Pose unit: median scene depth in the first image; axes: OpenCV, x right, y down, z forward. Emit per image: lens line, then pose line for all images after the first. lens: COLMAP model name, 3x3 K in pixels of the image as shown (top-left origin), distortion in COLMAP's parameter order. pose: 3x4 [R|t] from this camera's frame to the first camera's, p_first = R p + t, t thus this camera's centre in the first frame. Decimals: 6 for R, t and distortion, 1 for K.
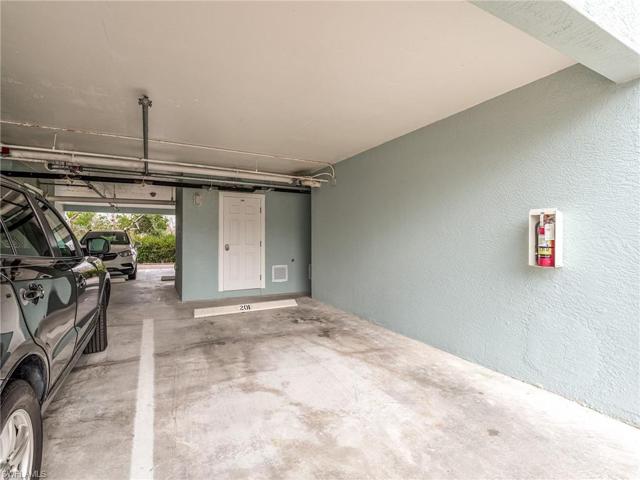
lens RADIAL K [[320.5, 0, 321.4], [0, 320.5, 237.9], [0, 0, 1]] dist [0.000163, -0.000289]
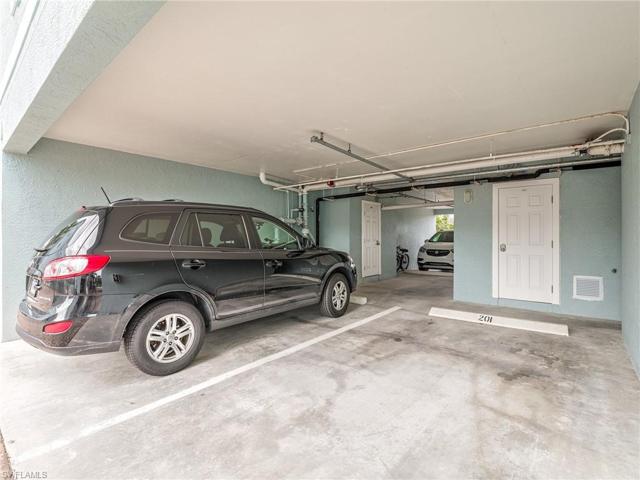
lens RADIAL K [[320.5, 0, 321.2], [0, 320.5, 241.3], [0, 0, 1]] dist [0.000163, -0.000289]
pose [[0.365850, 0.012695, -0.930587, 0.485592], [0.004638, 0.999870, 0.015464, -0.004327], [0.930662, -0.009974, 0.365743, 0.347541]]
